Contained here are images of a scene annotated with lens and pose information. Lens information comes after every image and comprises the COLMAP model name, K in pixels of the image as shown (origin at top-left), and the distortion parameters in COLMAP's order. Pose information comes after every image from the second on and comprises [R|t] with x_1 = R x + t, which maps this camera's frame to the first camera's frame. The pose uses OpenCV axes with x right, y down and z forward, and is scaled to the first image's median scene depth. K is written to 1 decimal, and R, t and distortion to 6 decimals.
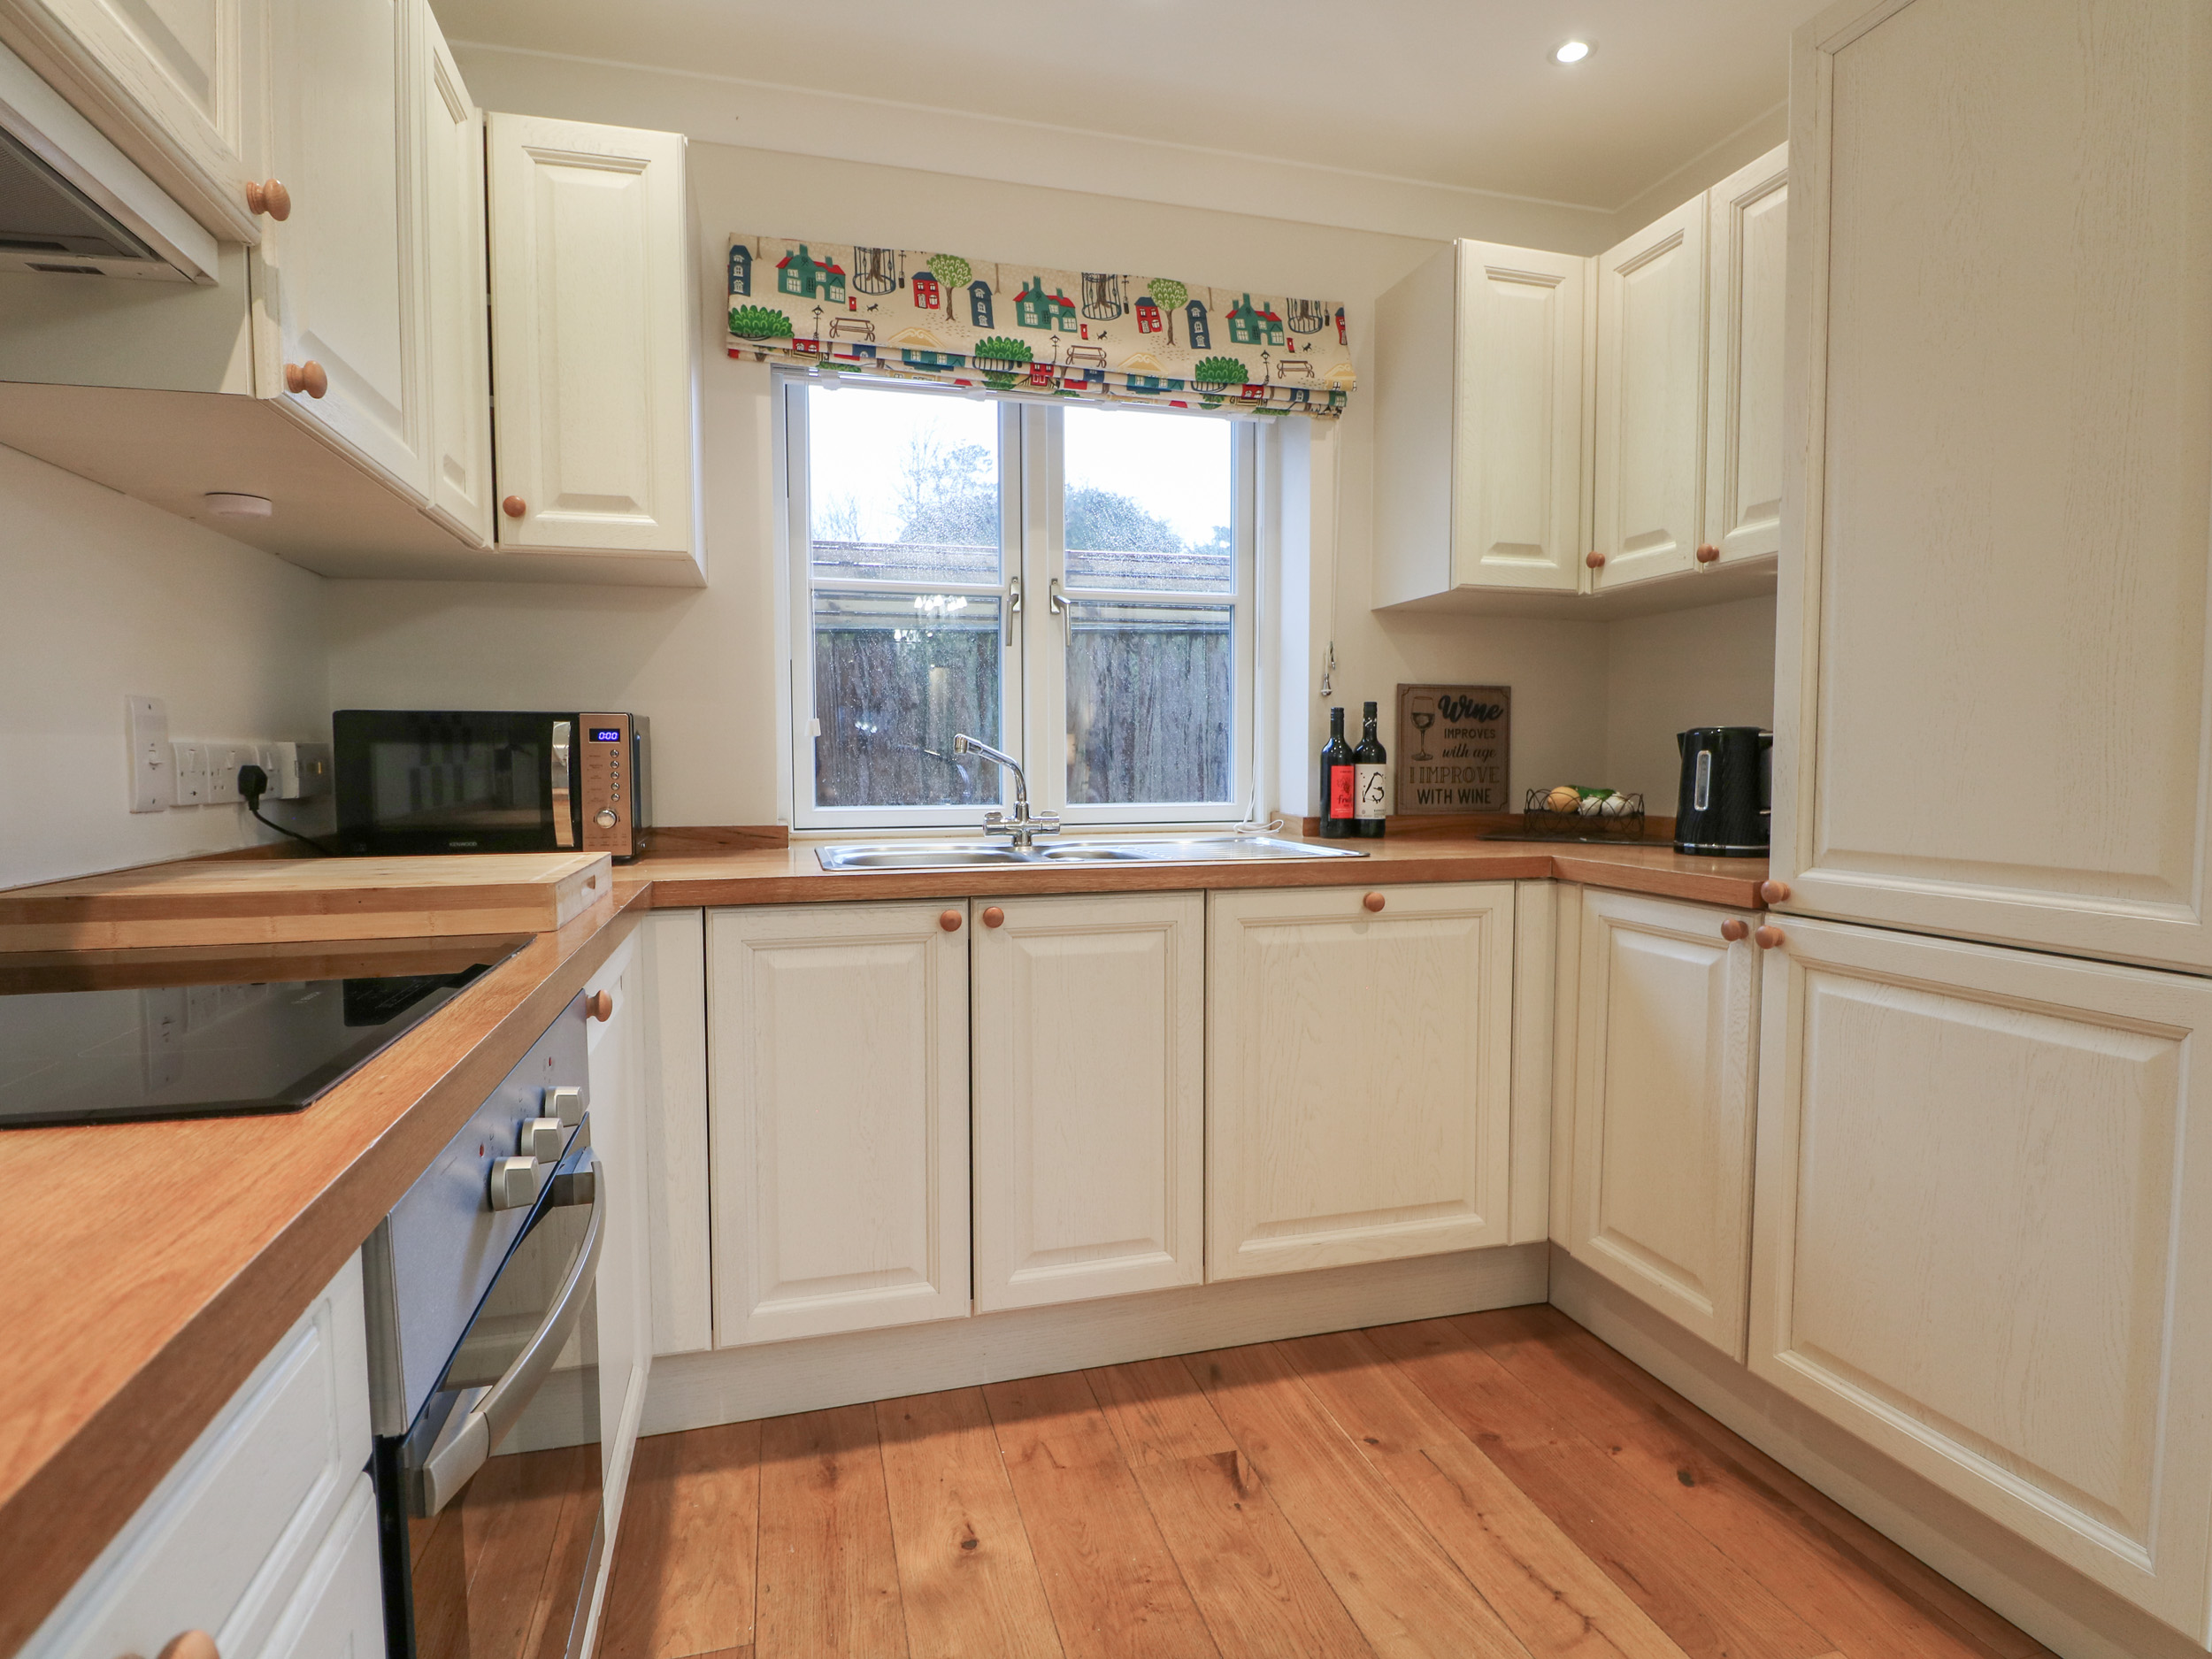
lens RADIAL K [[1165.6, 0, 1098.2], [0, 1165.6, 822.9], [0, 0, 1]] dist [-0.006852, -0.013673]
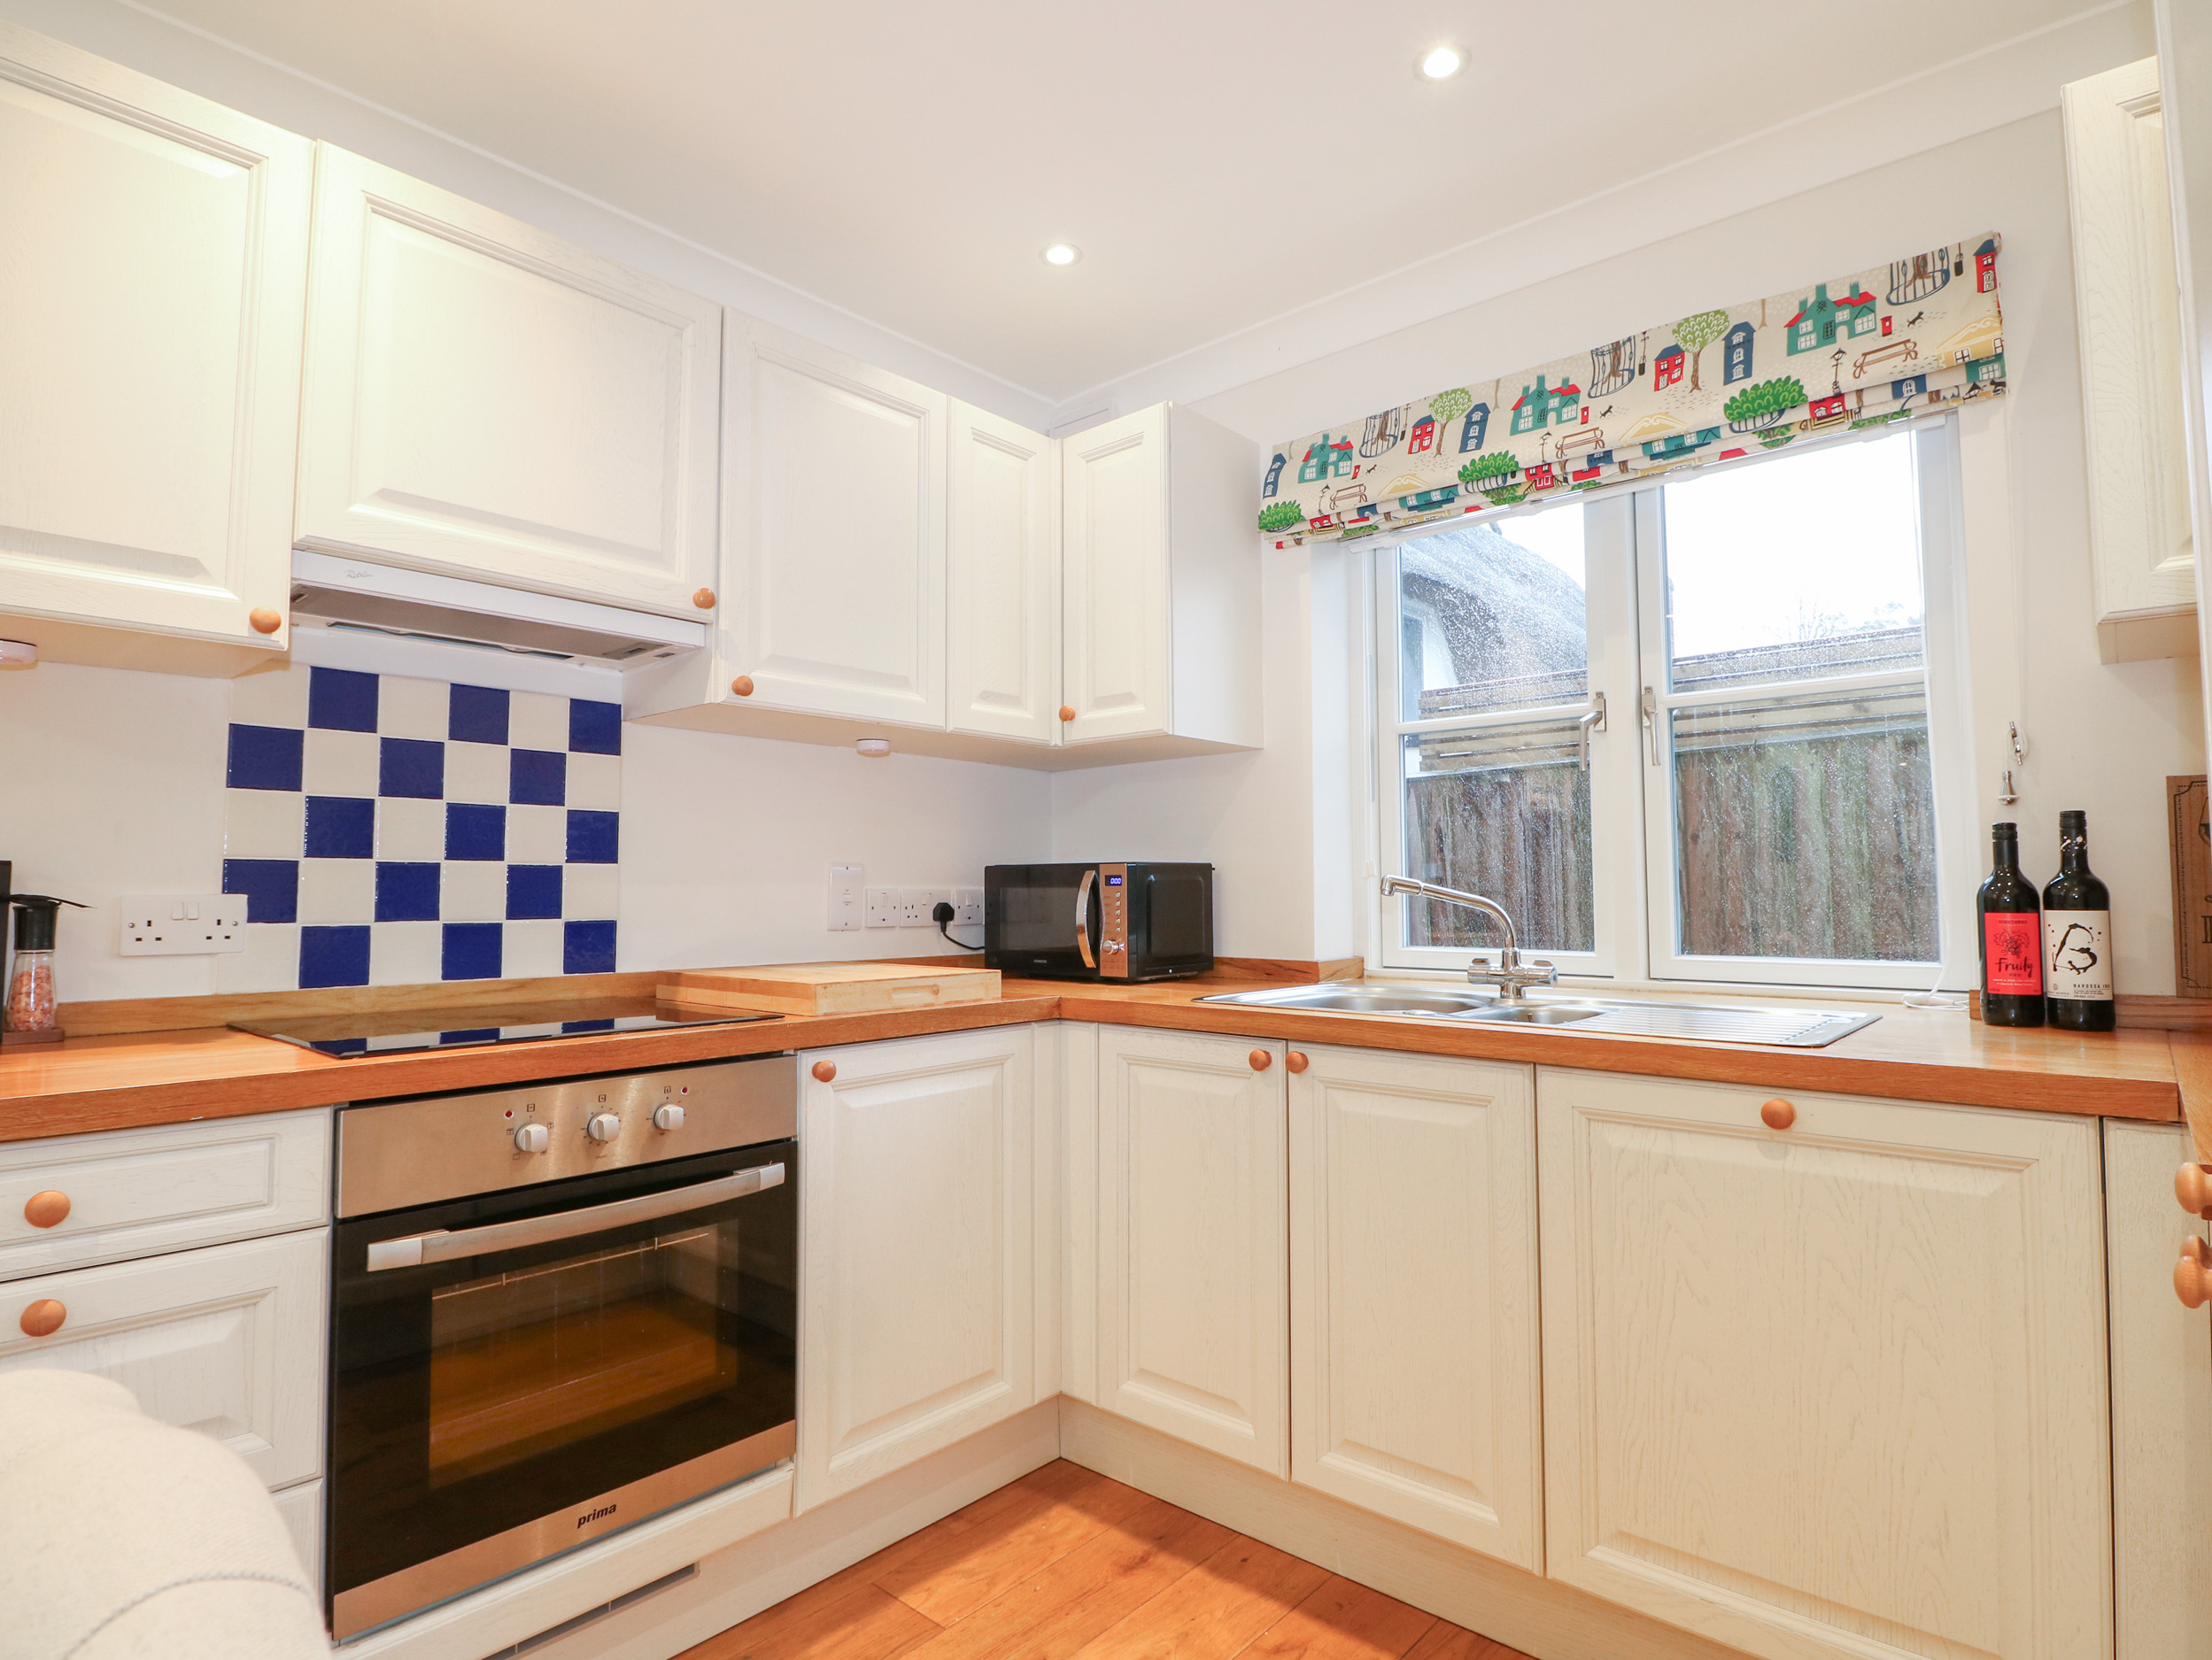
lens RADIAL K [[1165.5, 0, 1114.6], [0, 1165.5, 823.2], [0, 0, 1]] dist [-0.006852, -0.013673]
pose [[0.540516, -0.050443, -0.839820, 0.545447], [-0.045309, 0.995007, -0.088925, -0.021063], [0.840113, 0.086117, 0.535531, 0.268869]]
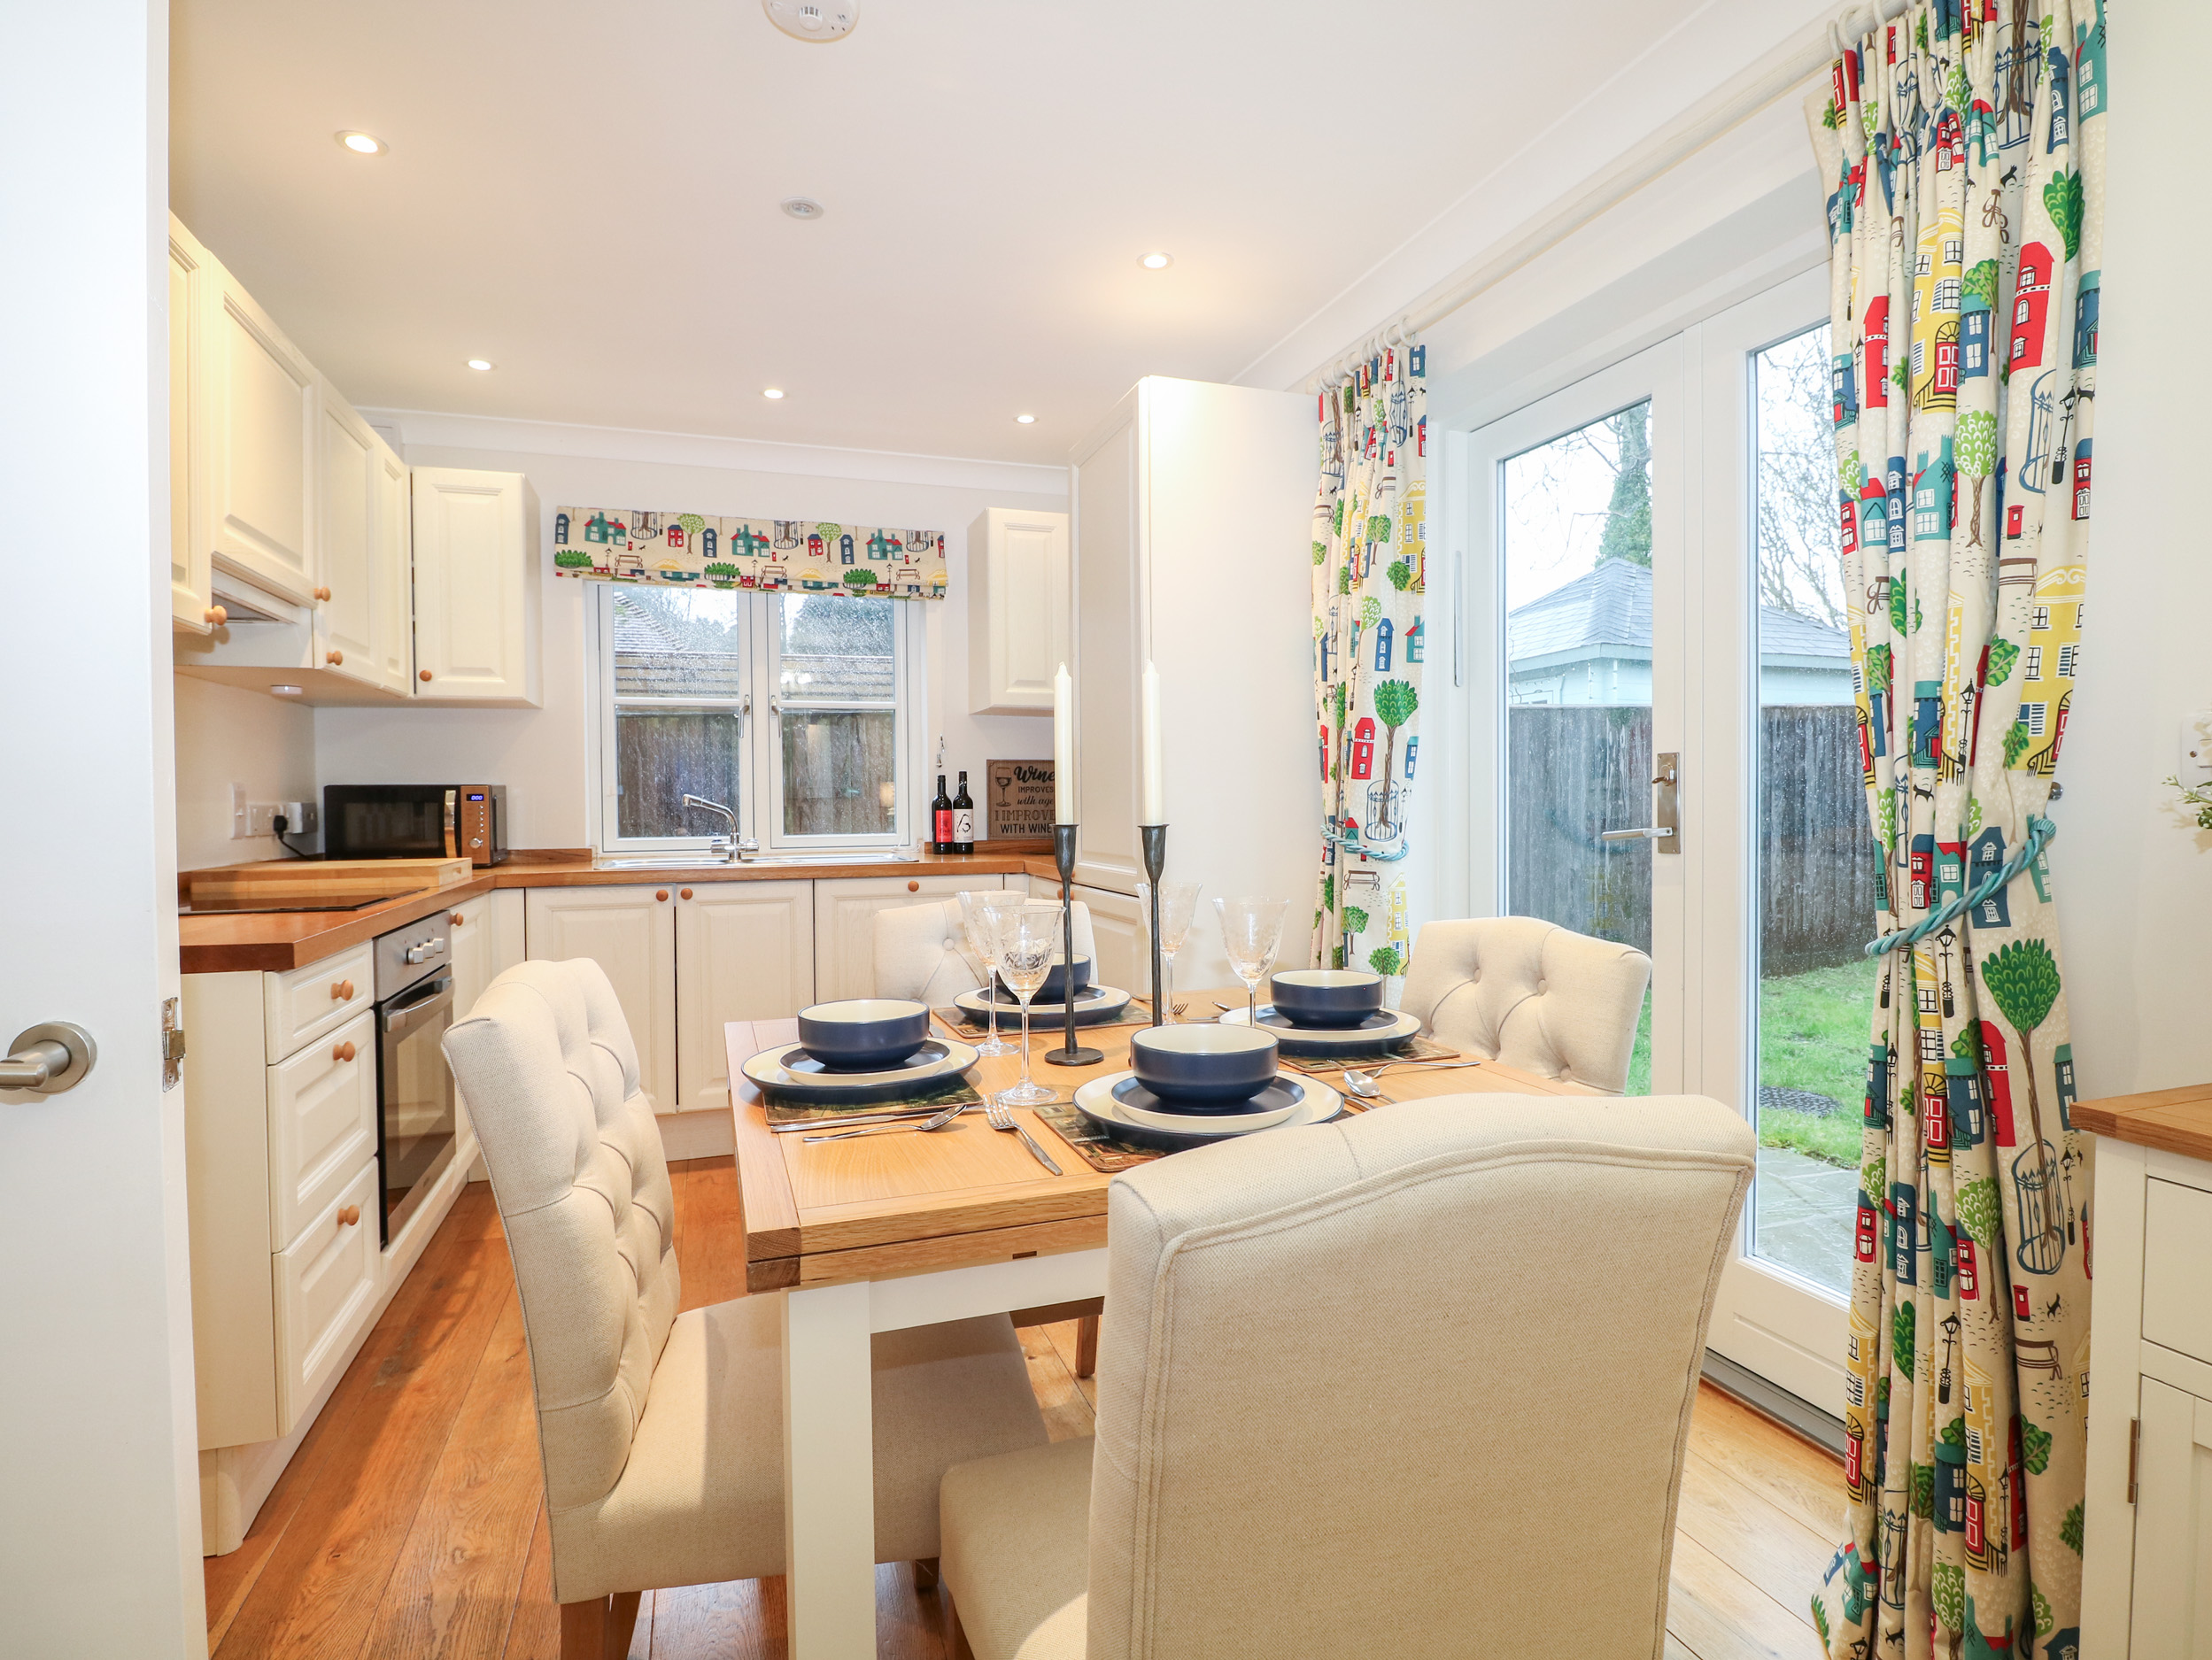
lens RADIAL K [[1165.5, 0, 1111.6], [0, 1165.5, 815.5], [0, 0, 1]] dist [-0.006852, -0.013673]
pose [[0.998065, -0.006881, 0.061791, 0.391605], [0.009320, 0.999185, -0.039275, 0.028892], [-0.061471, 0.039775, 0.997316, -0.748400]]
